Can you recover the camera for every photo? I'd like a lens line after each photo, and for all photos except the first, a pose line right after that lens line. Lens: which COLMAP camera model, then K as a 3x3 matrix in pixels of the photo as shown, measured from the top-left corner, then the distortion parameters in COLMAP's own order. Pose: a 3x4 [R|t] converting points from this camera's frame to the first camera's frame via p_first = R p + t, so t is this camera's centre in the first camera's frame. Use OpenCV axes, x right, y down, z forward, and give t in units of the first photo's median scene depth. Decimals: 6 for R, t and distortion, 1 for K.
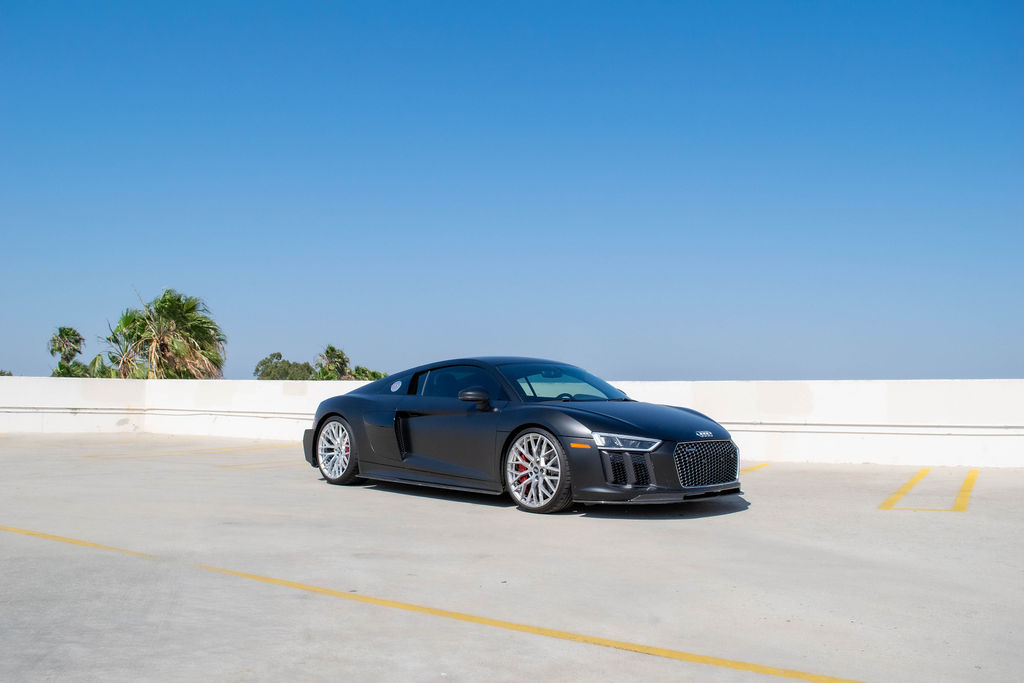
lens RADIAL K [[894.4, 0, 512.0], [0, 894.4, 341.5], [0, 0, 1]] dist [-0.080901, 0.002817]
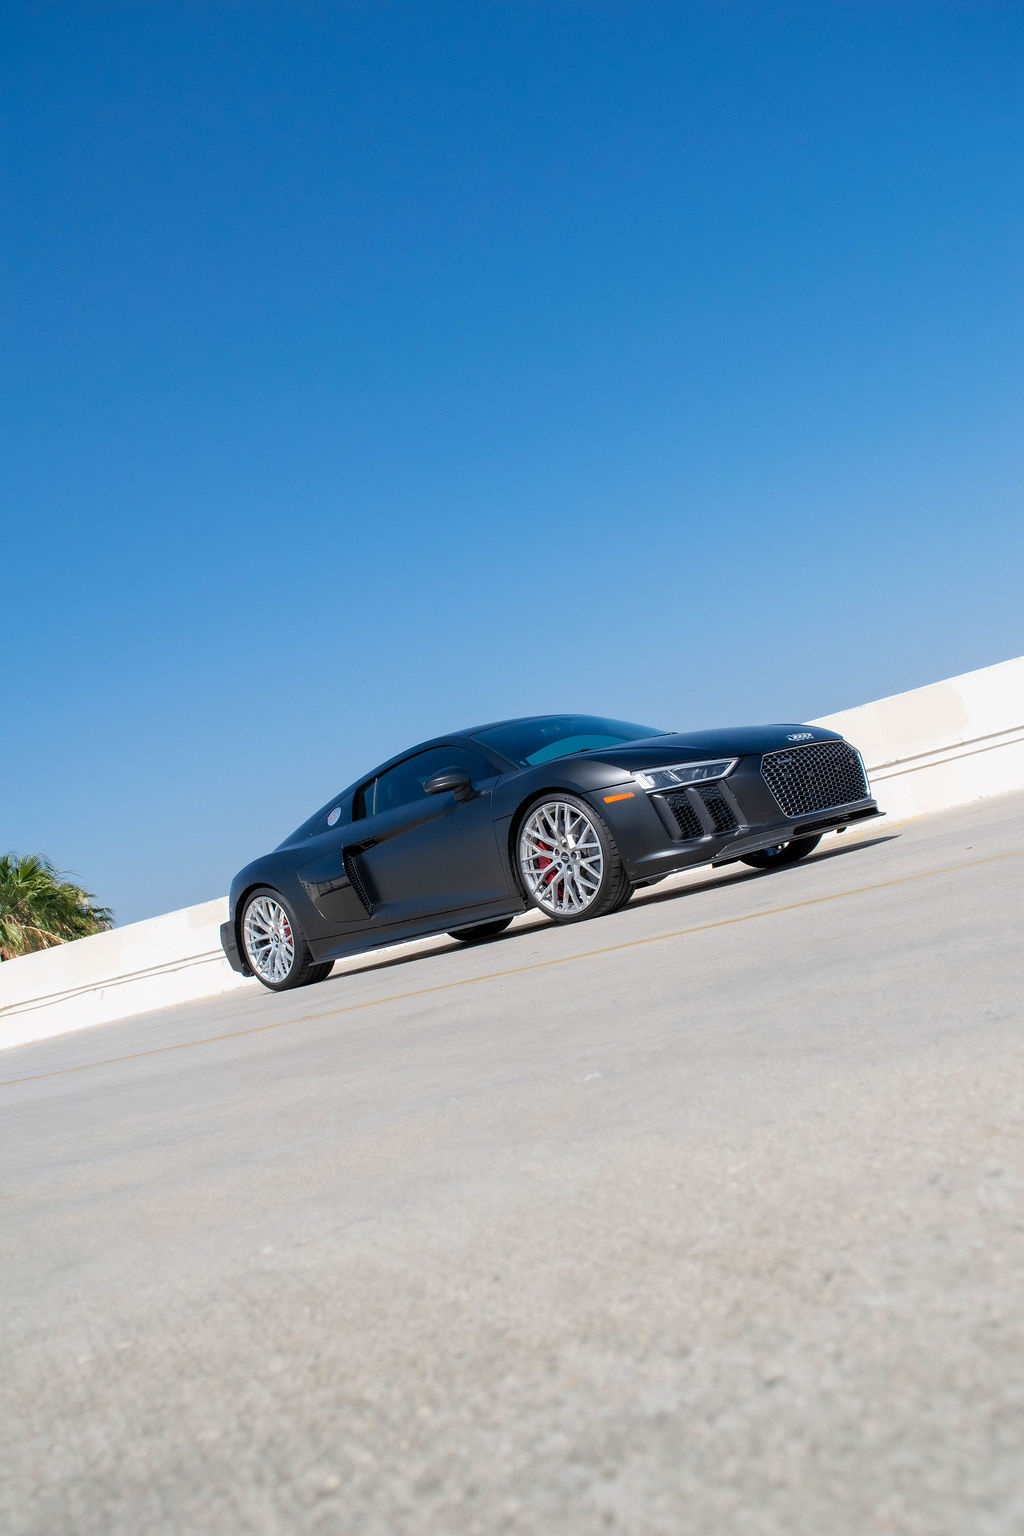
lens RADIAL K [[1341.7, 0, 505.7], [0, 1341.7, 774.3], [0, 0, 1]] dist [-0.080901, 0.002817]
pose [[0.965575, -0.260085, -0.004559, 0.005372], [0.259702, 0.964856, -0.040090, 0.113778], [0.014826, 0.037526, 0.999186, 0.020937]]
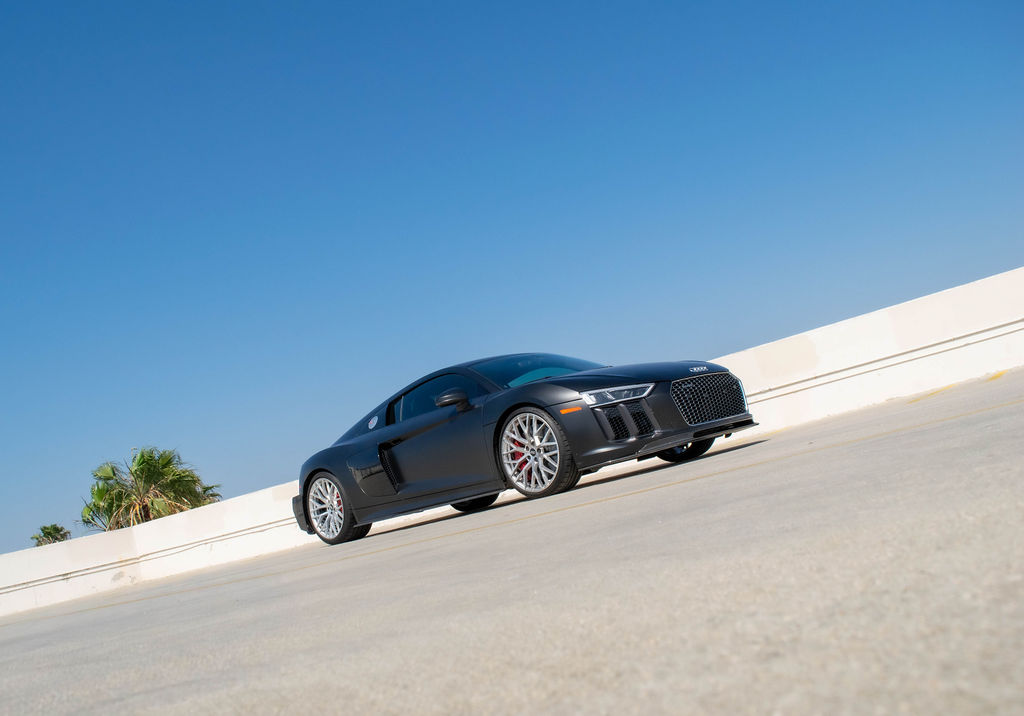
lens RADIAL K [[938.2, 0, 483.8], [0, 938.2, 356.8], [0, 0, 1]] dist [-0.075421, -0.003999]
pose [[0.968320, -0.249558, -0.008792, 0.010781], [0.247879, 0.964874, -0.087032, 0.120848], [0.030202, 0.082096, 0.996167, 0.020336]]
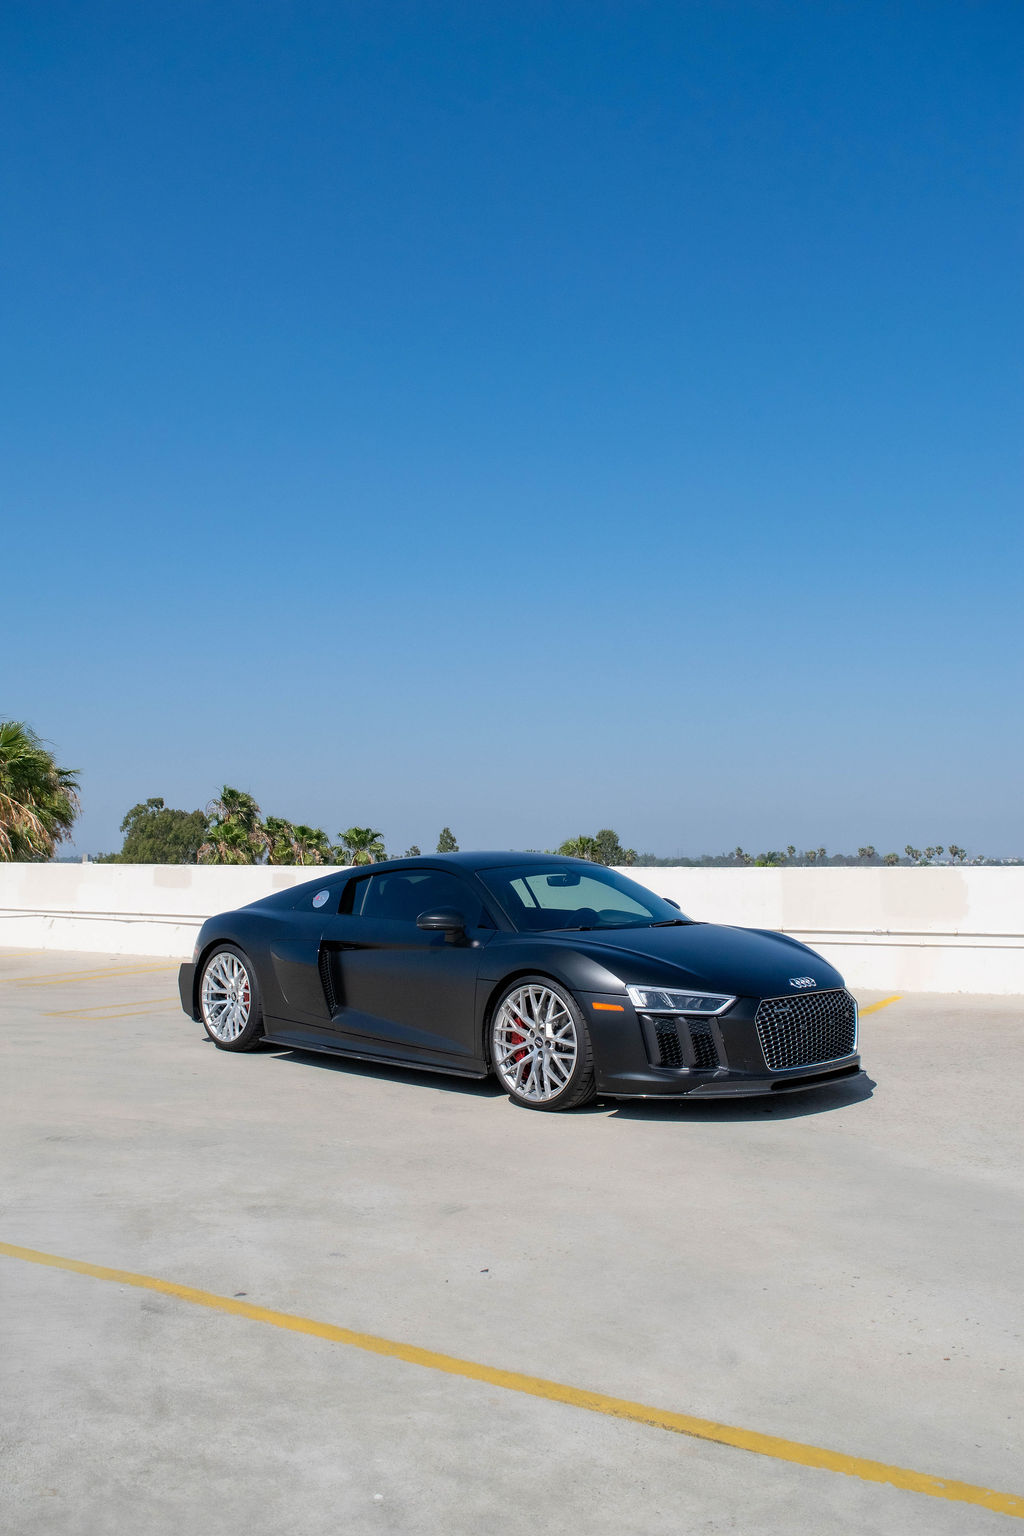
lens RADIAL K [[1341.7, 0, 505.7], [0, 1341.7, 774.3], [0, 0, 1]] dist [-0.080901, 0.002817]
pose [[0.999943, -0.010614, -0.001423, 0.006617], [0.010616, 0.999943, 0.001241, -0.048542], [0.001410, -0.001256, 0.999998, 0.047270]]
